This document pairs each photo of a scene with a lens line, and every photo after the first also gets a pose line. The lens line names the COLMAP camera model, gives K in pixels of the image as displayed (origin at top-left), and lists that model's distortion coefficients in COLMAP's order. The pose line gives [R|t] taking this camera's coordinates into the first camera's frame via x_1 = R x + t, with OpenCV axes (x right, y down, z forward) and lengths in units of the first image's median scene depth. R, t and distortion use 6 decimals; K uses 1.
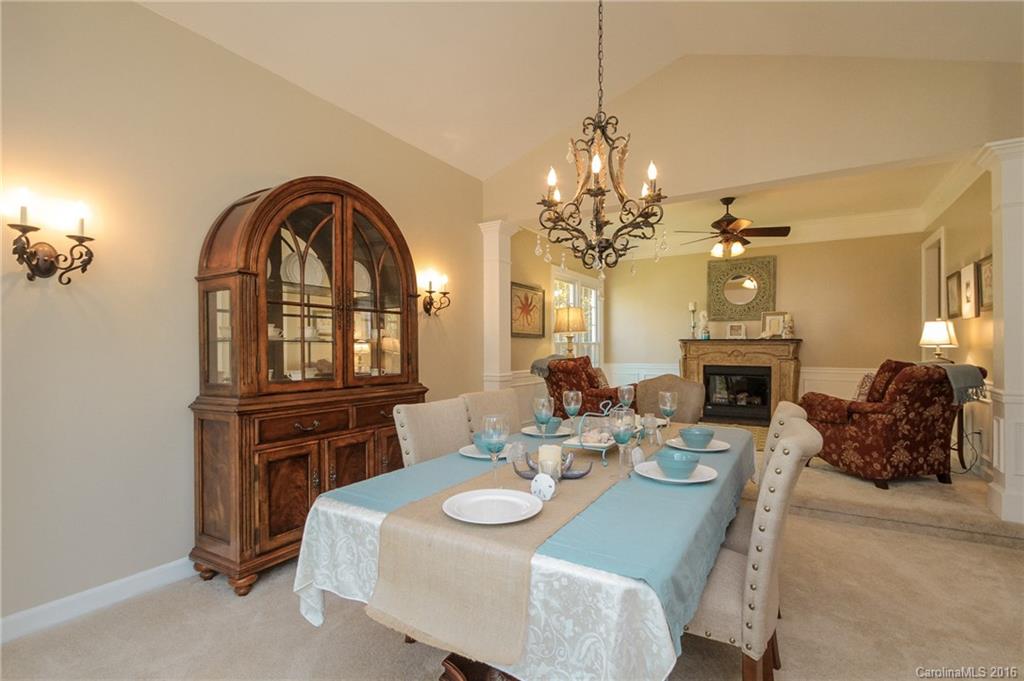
lens RADIAL K [[482.0, 0, 522.4], [0, 482.0, 342.9], [0, 0, 1]] dist [0.013636, 0.000068]
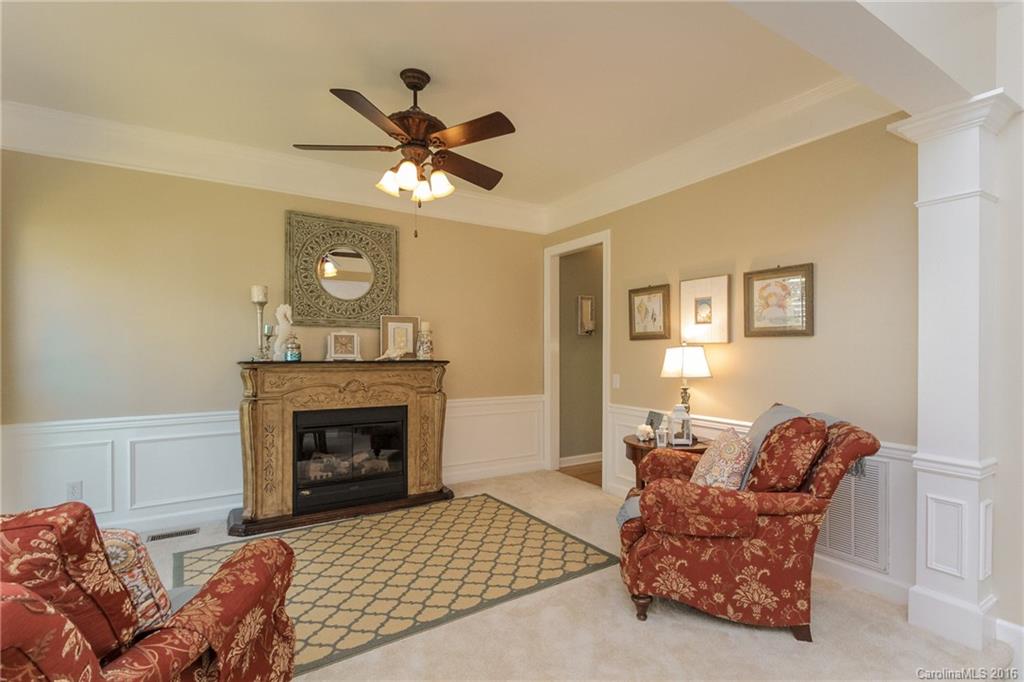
lens RADIAL K [[482.0, 0, 519.6], [0, 482.0, 358.4], [0, 0, 1]] dist [0.013636, 0.000068]
pose [[0.467638, -0.013985, 0.883809, 0.038685], [-0.012856, 0.999661, 0.022621, -0.025983], [-0.883826, -0.021941, 0.467300, 0.579190]]
